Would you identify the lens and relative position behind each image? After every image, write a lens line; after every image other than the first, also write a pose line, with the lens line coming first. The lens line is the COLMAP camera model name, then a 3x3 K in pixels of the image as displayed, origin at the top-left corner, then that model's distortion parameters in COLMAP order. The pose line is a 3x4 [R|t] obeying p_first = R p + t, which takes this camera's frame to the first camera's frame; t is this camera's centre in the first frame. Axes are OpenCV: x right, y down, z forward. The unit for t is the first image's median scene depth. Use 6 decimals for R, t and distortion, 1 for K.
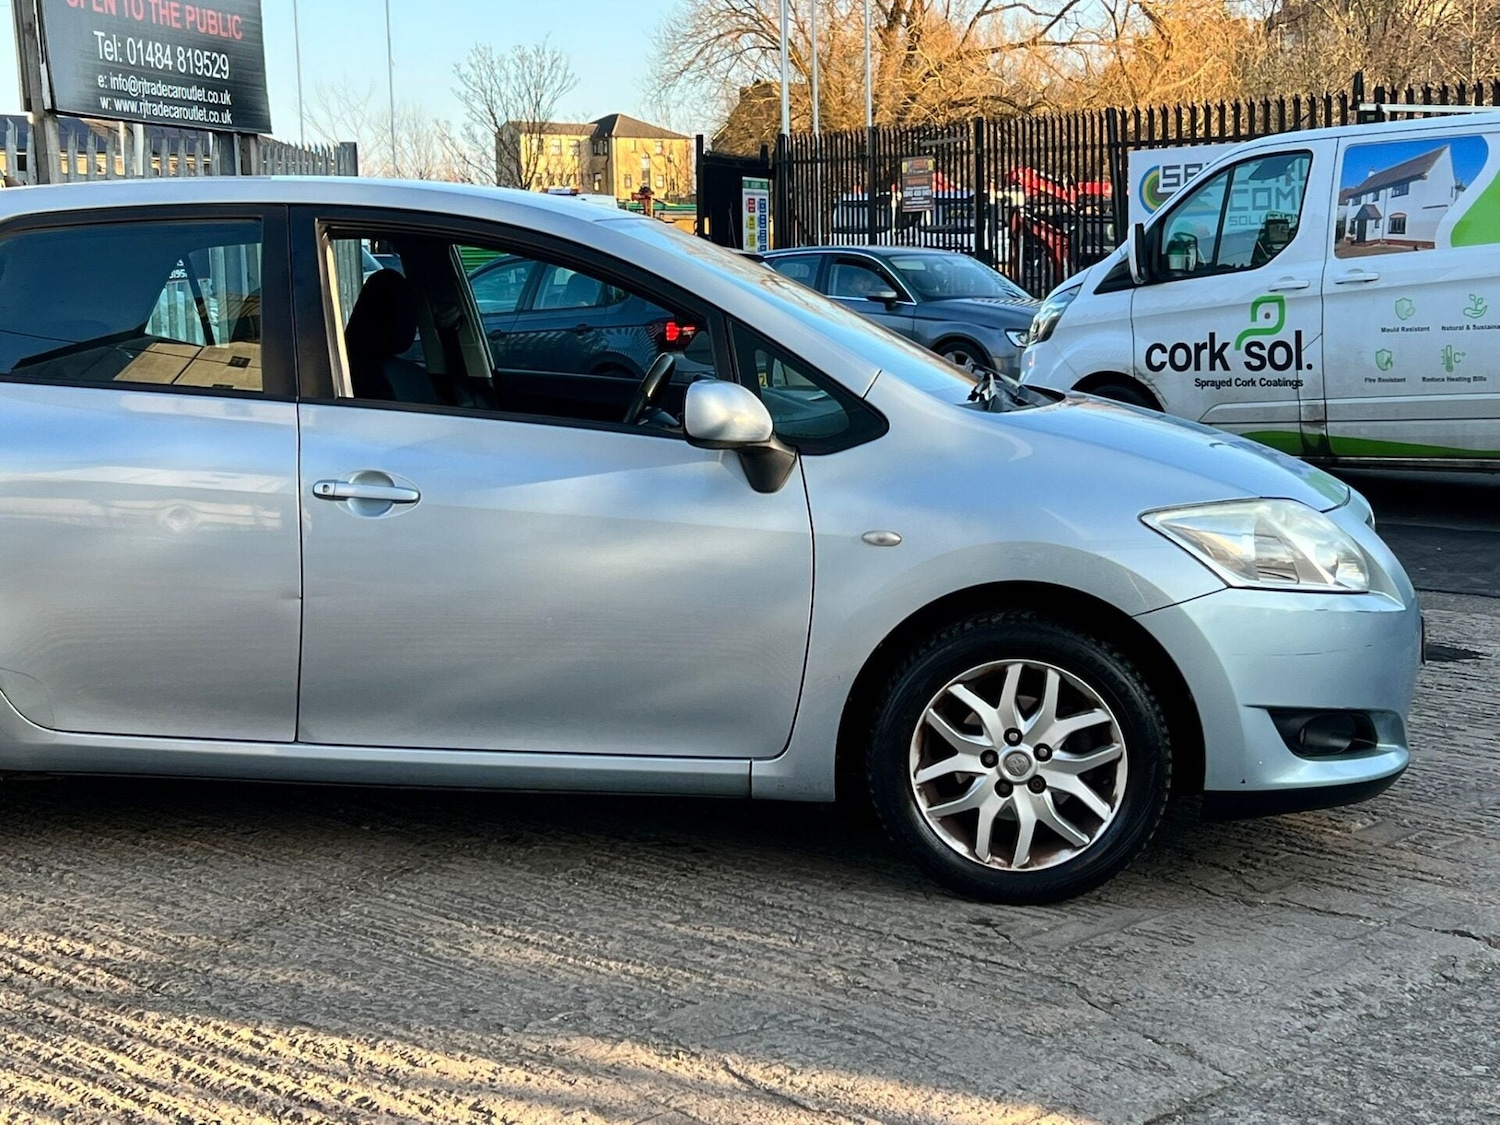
lens RADIAL K [[2331.2, 0, 756.9], [0, 2331.2, 562.8], [0, 0, 1]] dist [0.082634, 0.000000]
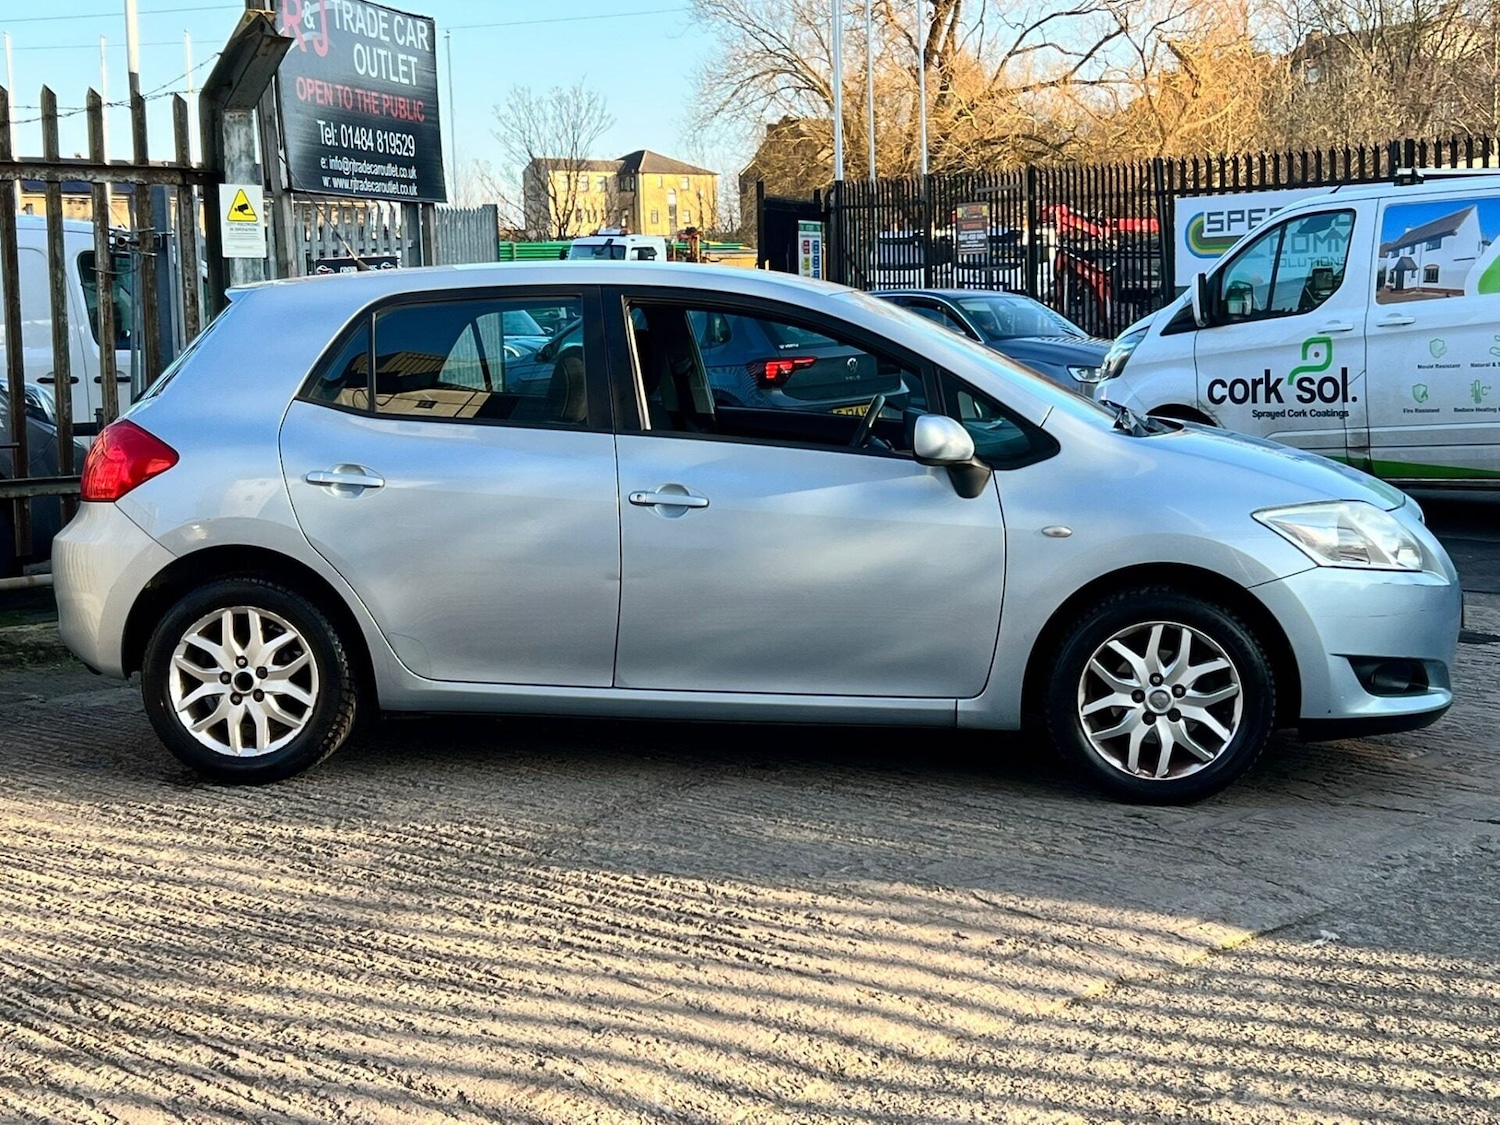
lens RADIAL K [[2331.2, 0, 749.0], [0, 2331.2, 583.0], [0, 0, 1]] dist [0.082634, 0.000000]
pose [[0.999909, -0.003910, -0.012881, -0.098986], [0.003839, 0.999977, -0.005532, 0.023975], [0.012903, 0.005482, 0.999902, -0.320245]]
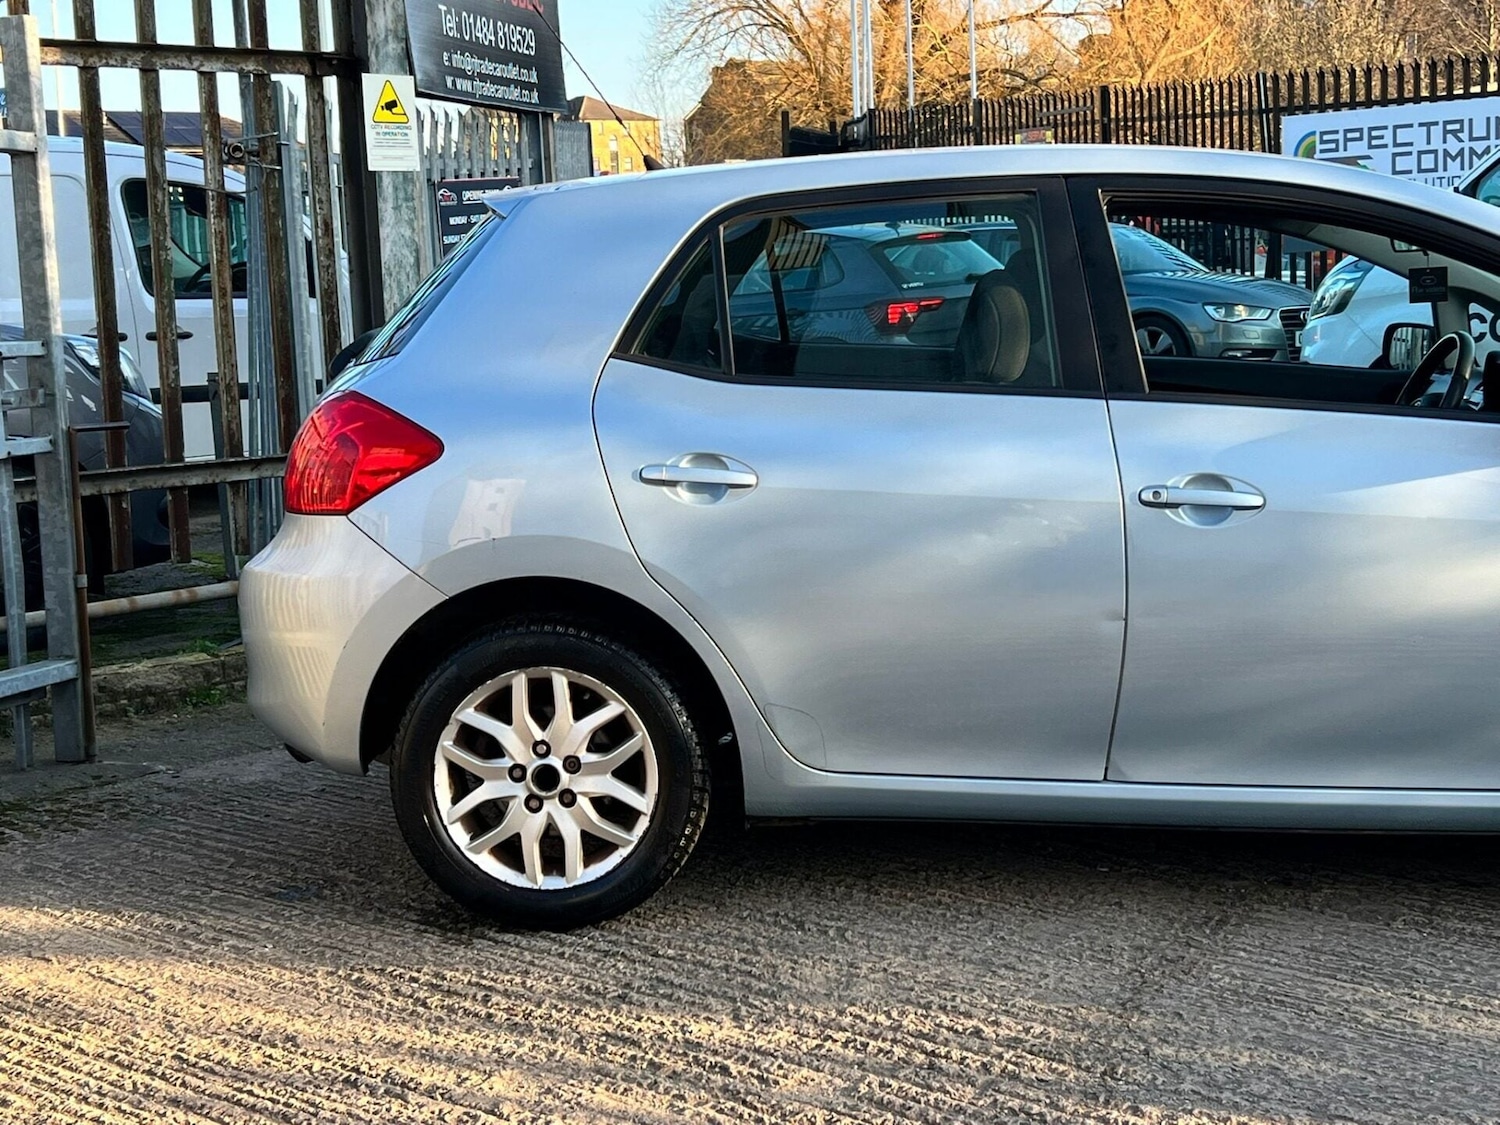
lens RADIAL K [[2331.2, 0, 760.1], [0, 2331.2, 585.7], [0, 0, 1]] dist [0.082634, 0.000000]
pose [[0.999572, -0.023262, 0.017716, -0.334468], [0.022946, 0.999577, 0.017841, -0.016007], [-0.018123, -0.017427, 0.999684, 0.113231]]
